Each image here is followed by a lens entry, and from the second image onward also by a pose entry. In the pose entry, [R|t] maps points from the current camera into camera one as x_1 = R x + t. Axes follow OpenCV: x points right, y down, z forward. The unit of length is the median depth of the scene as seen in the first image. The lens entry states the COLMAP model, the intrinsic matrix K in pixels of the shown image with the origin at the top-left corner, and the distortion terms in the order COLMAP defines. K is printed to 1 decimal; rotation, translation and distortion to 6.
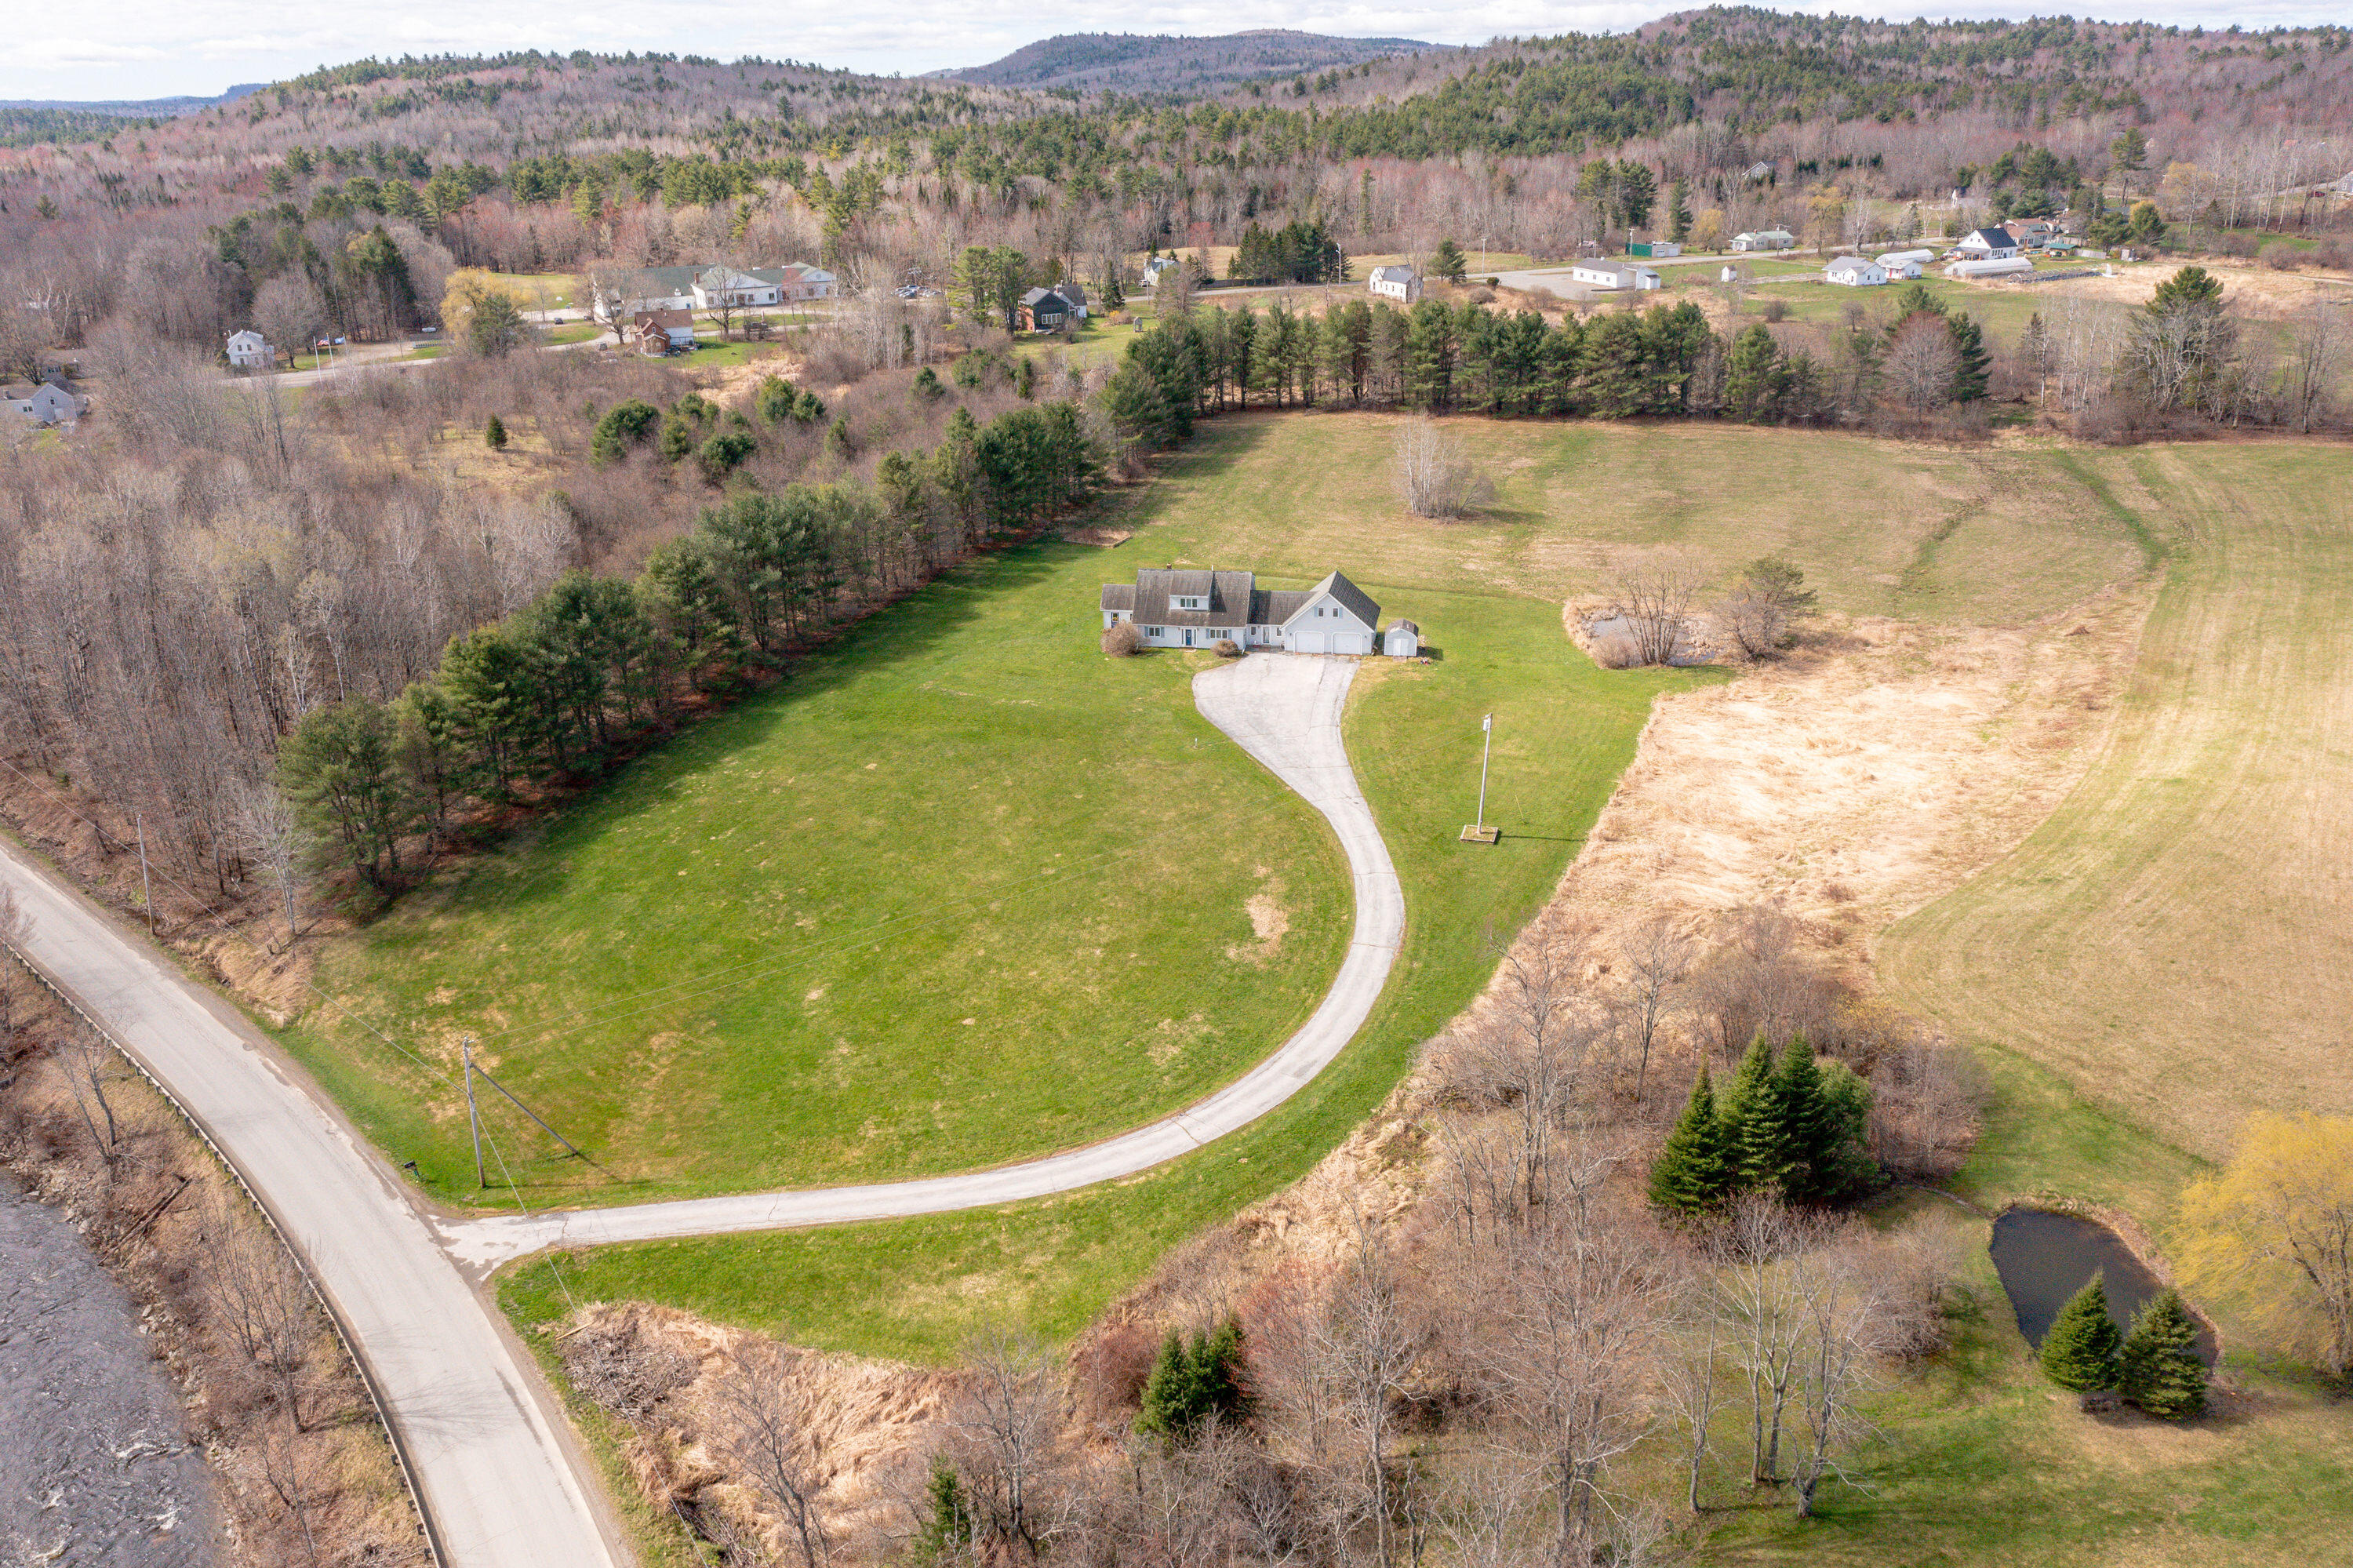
lens RADIAL K [[1864.3, 0, 1181.5], [0, 1864.3, 780.9], [0, 0, 1]] dist [-0.020363, 0.016711]
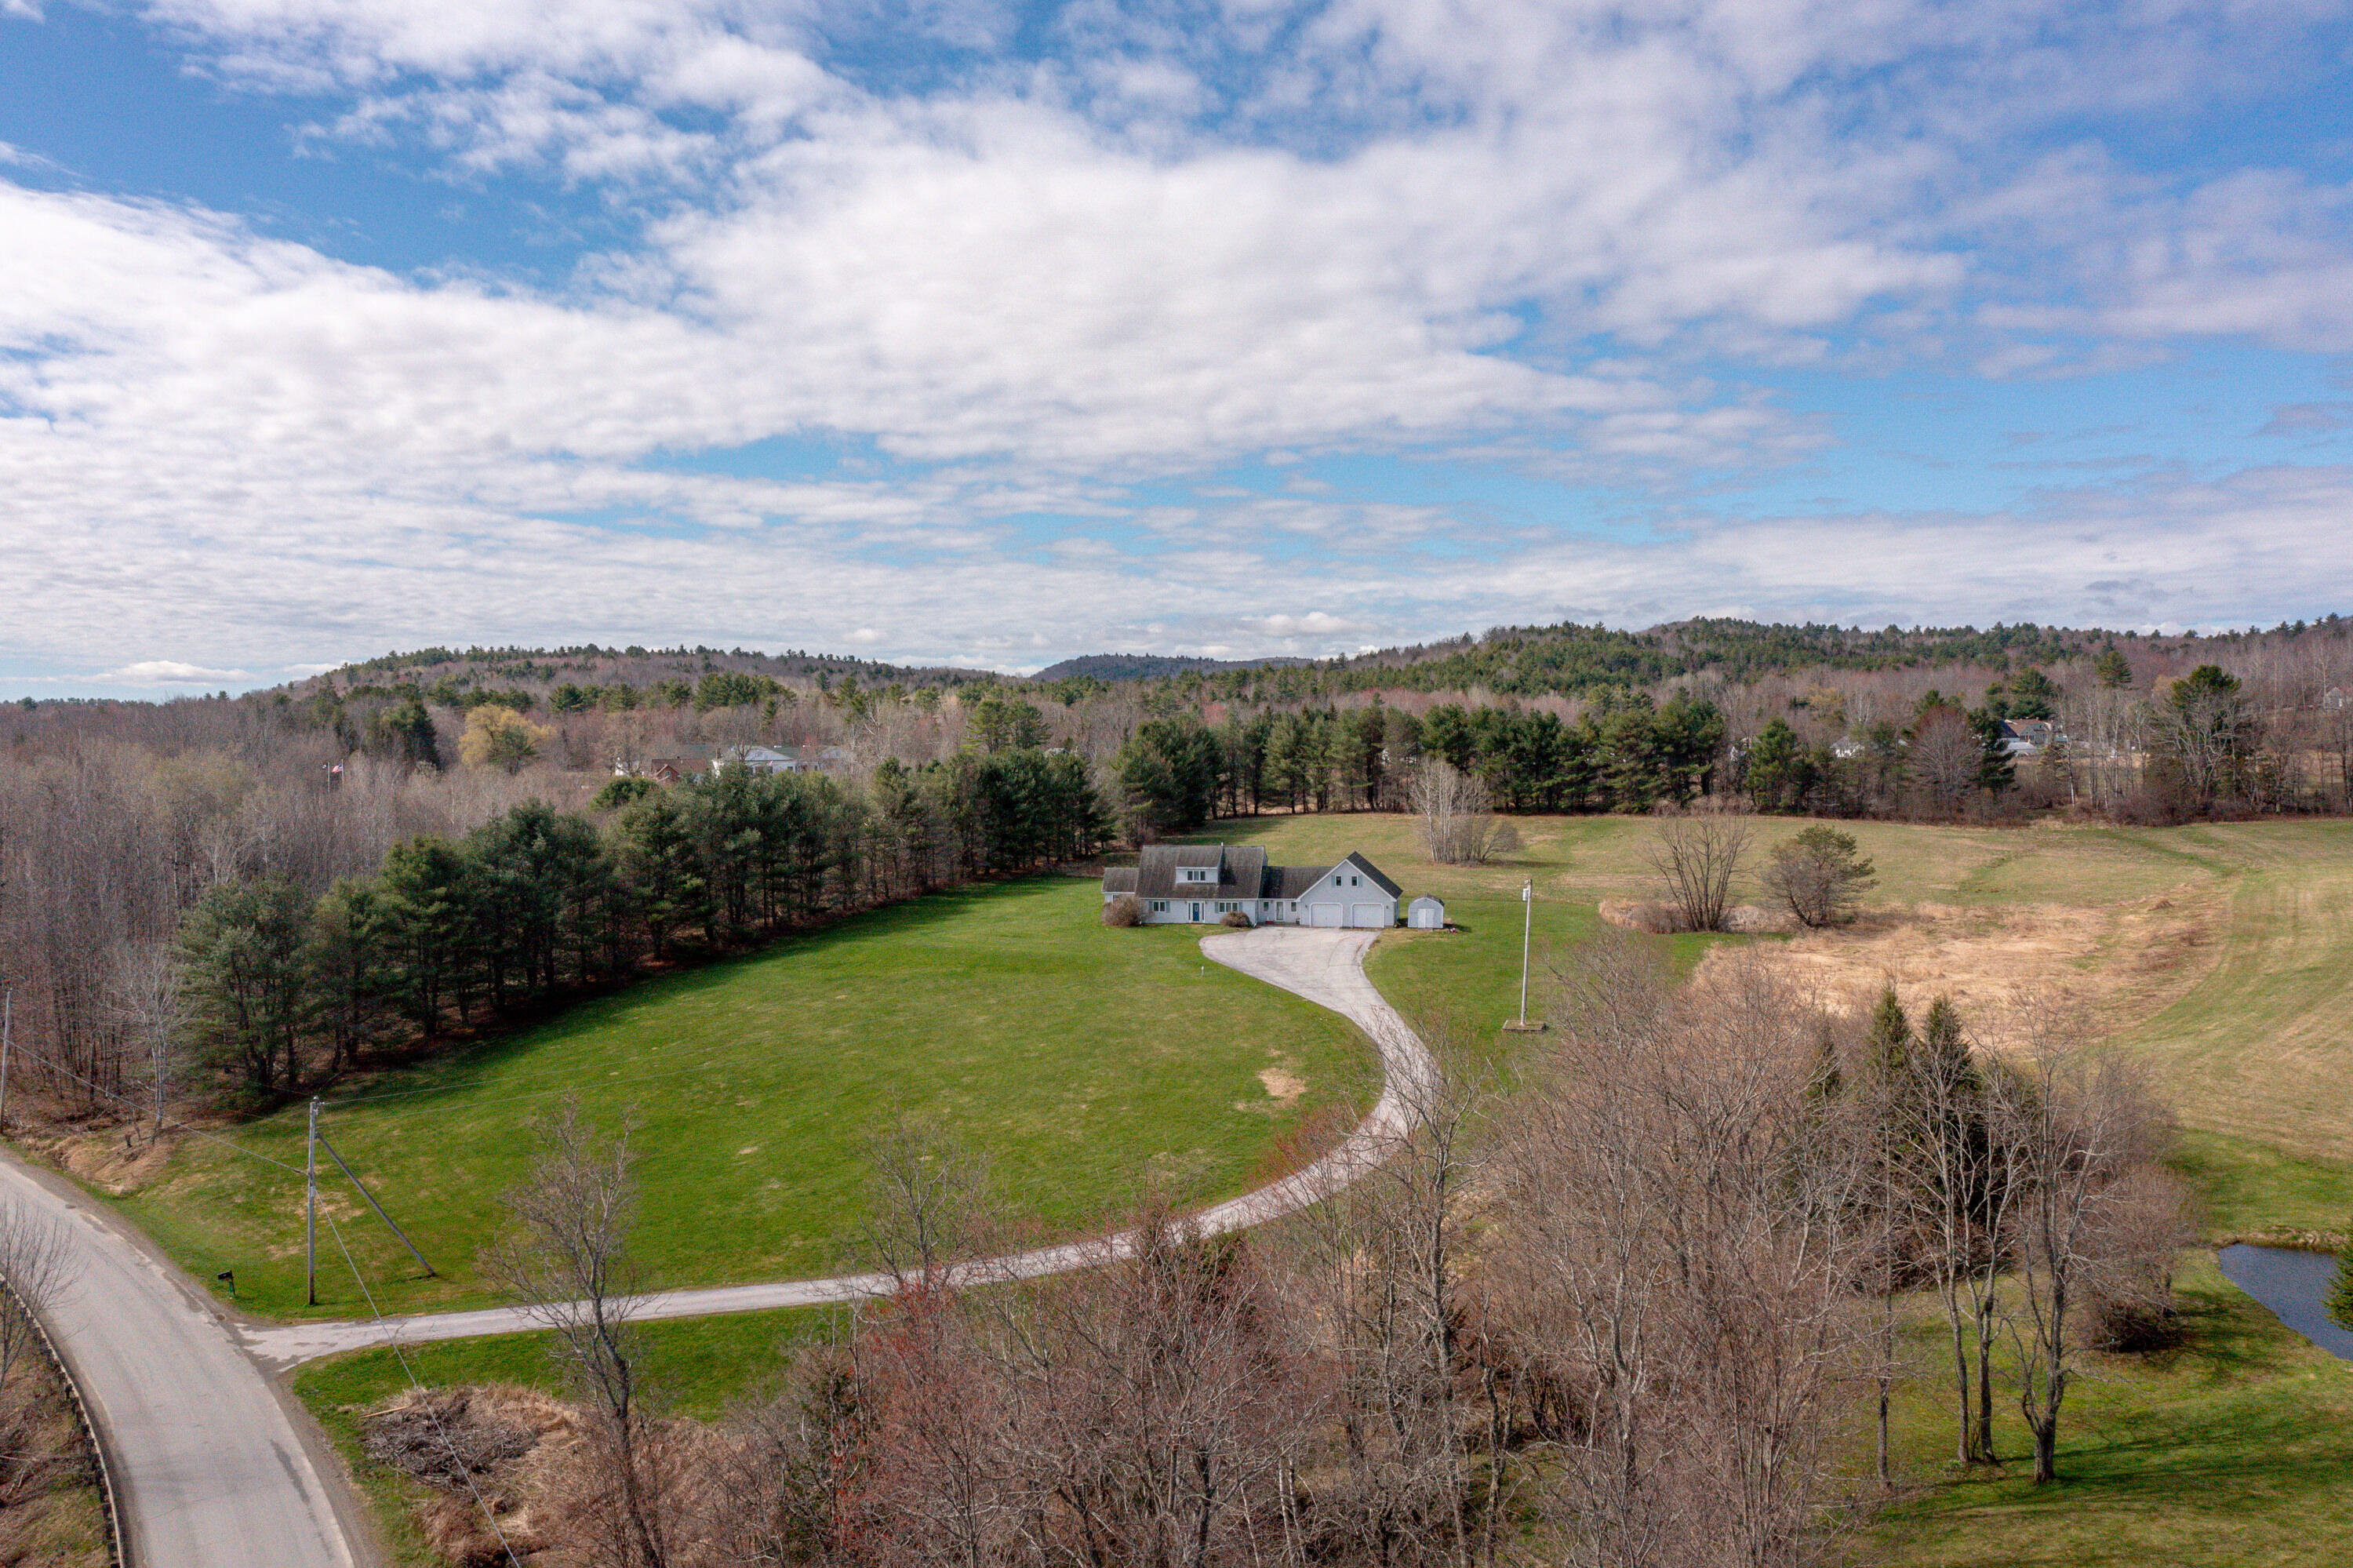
lens RADIAL K [[1864.0, 0, 1180.5], [0, 1864.0, 782.7], [0, 0, 1]] dist [-0.012826, -0.002156]
pose [[0.999911, 0.008871, -0.009945, 0.003895], [-0.011570, 0.948201, -0.317460, 0.127727], [0.006613, 0.317547, 0.948220, 0.083338]]
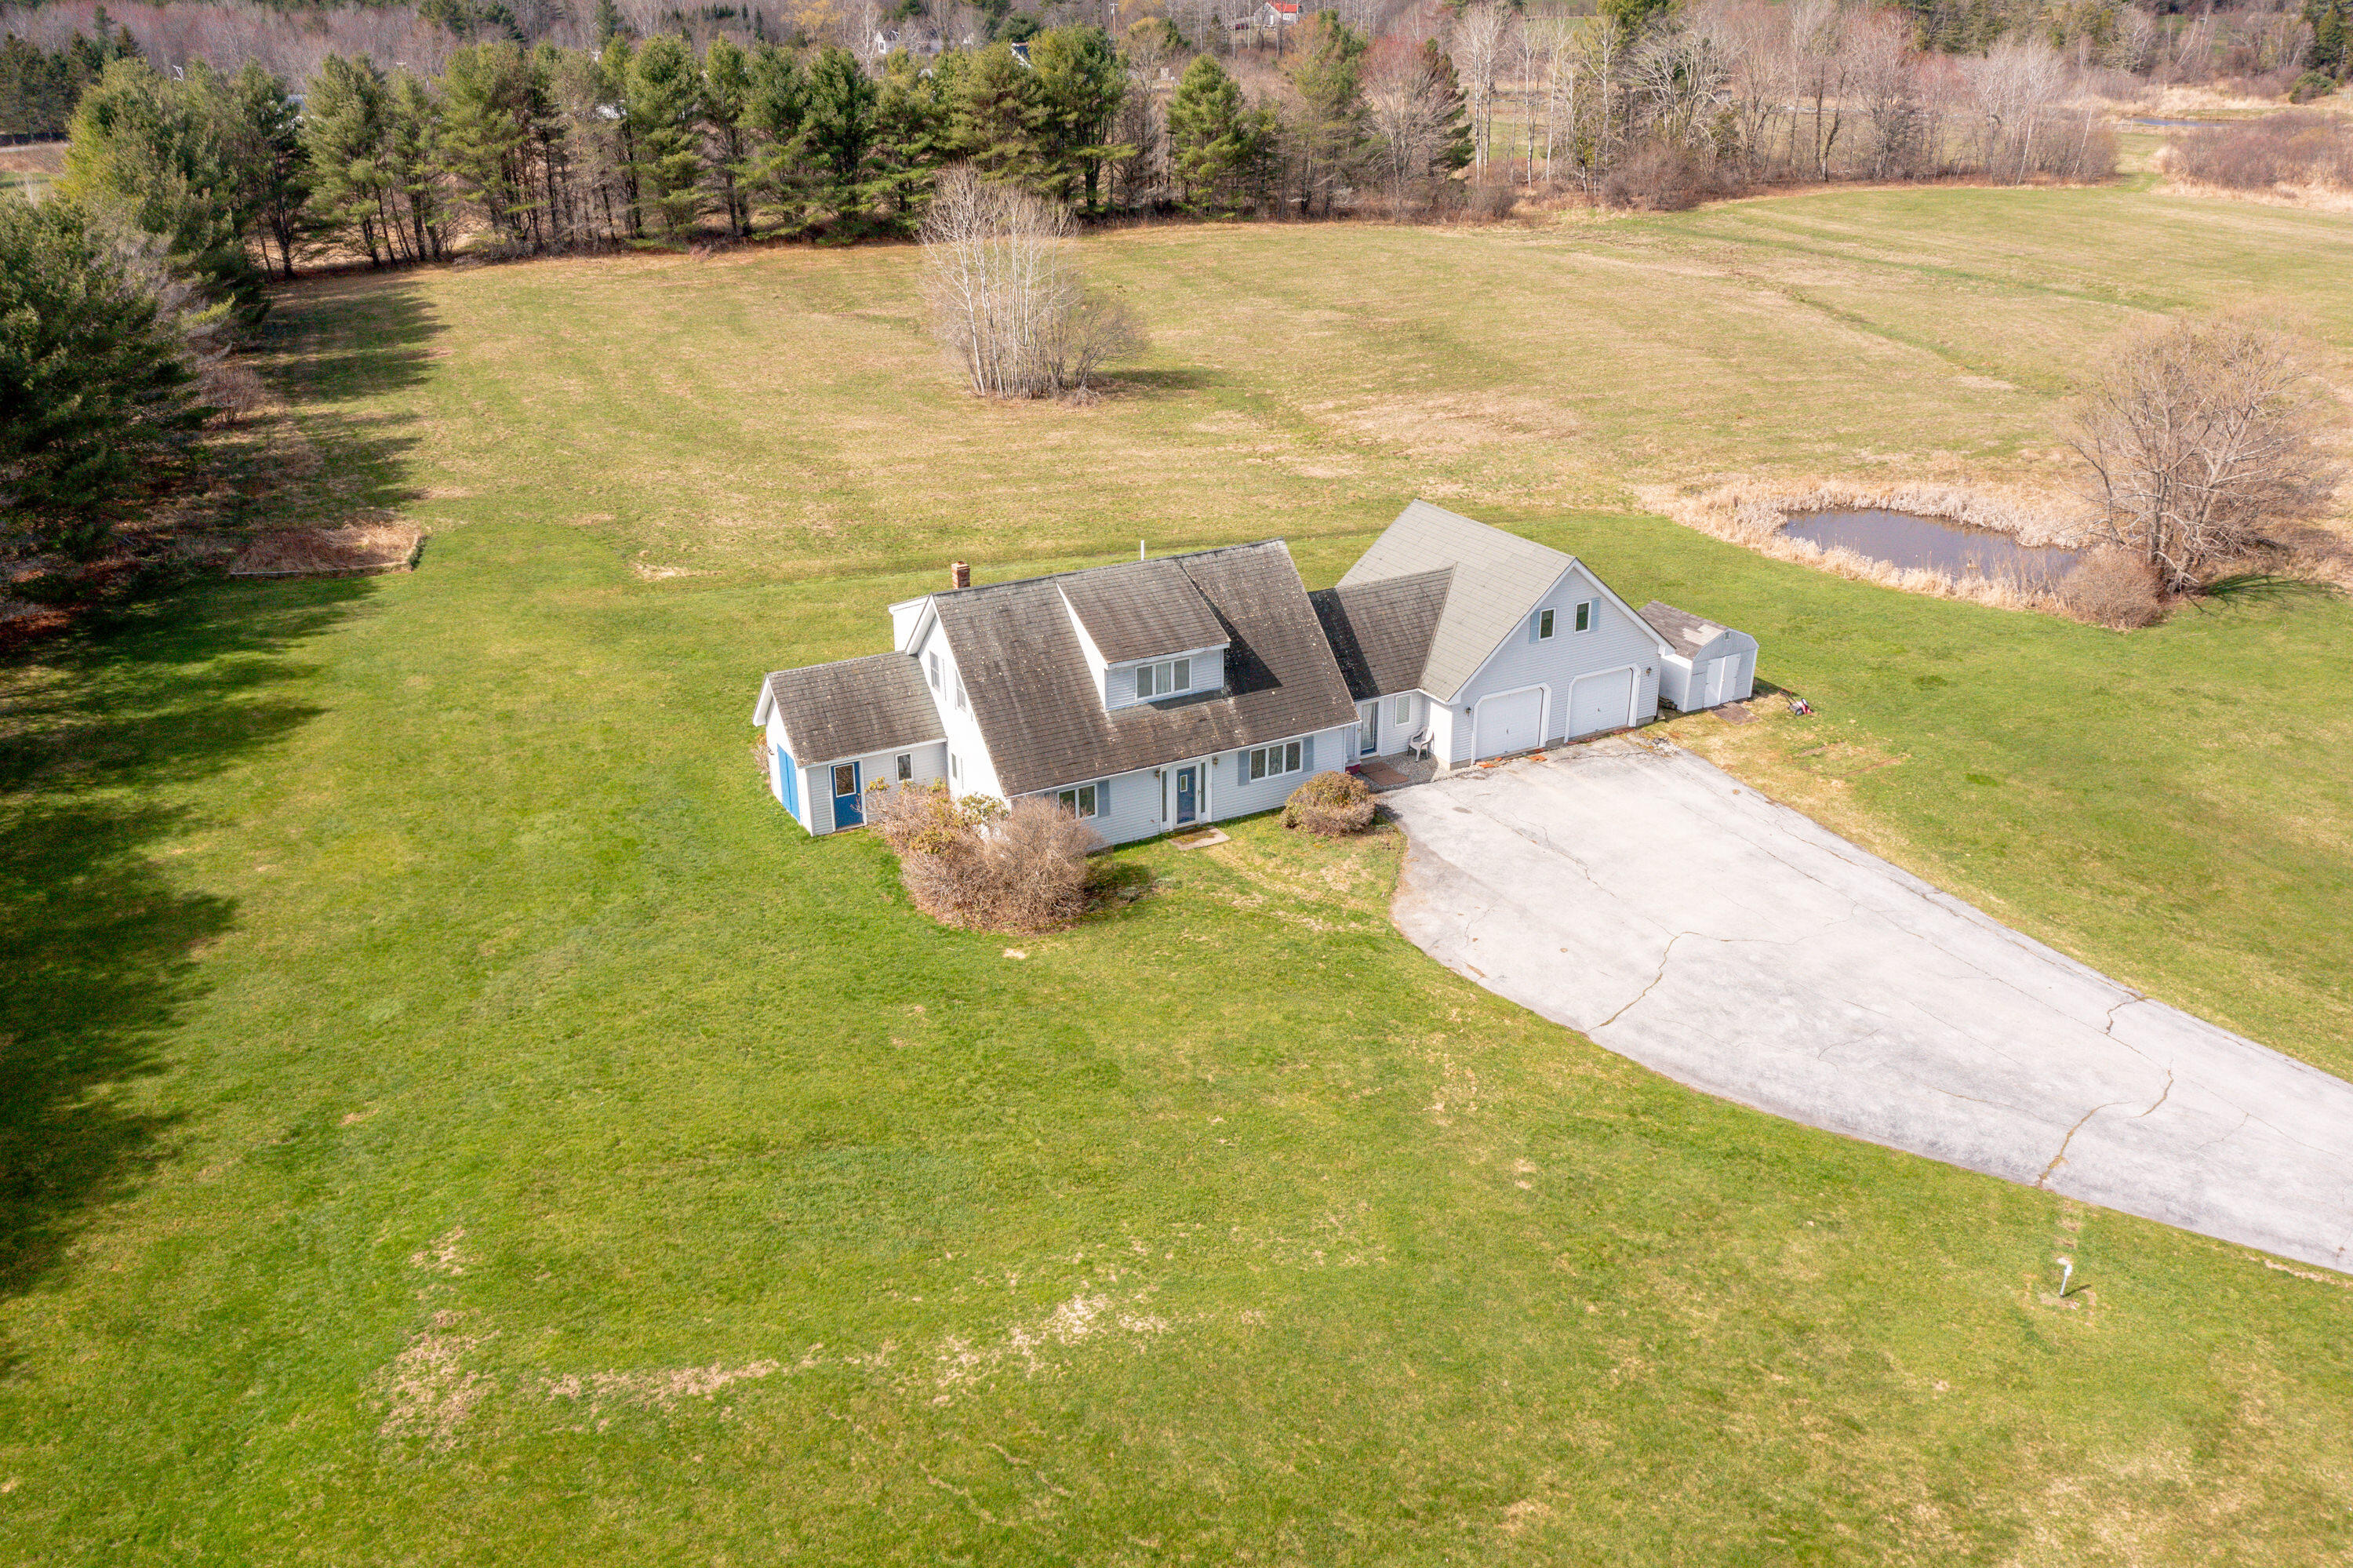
lens RADIAL K [[1864.0, 0, 1180.5], [0, 1864.0, 782.7], [0, 0, 1]] dist [-0.012826, -0.002156]
pose [[0.778366, -0.230269, 0.584057, -0.134805], [0.216637, 0.971679, 0.094382, -0.086778], [-0.589250, 0.053064, 0.806206, 0.627810]]
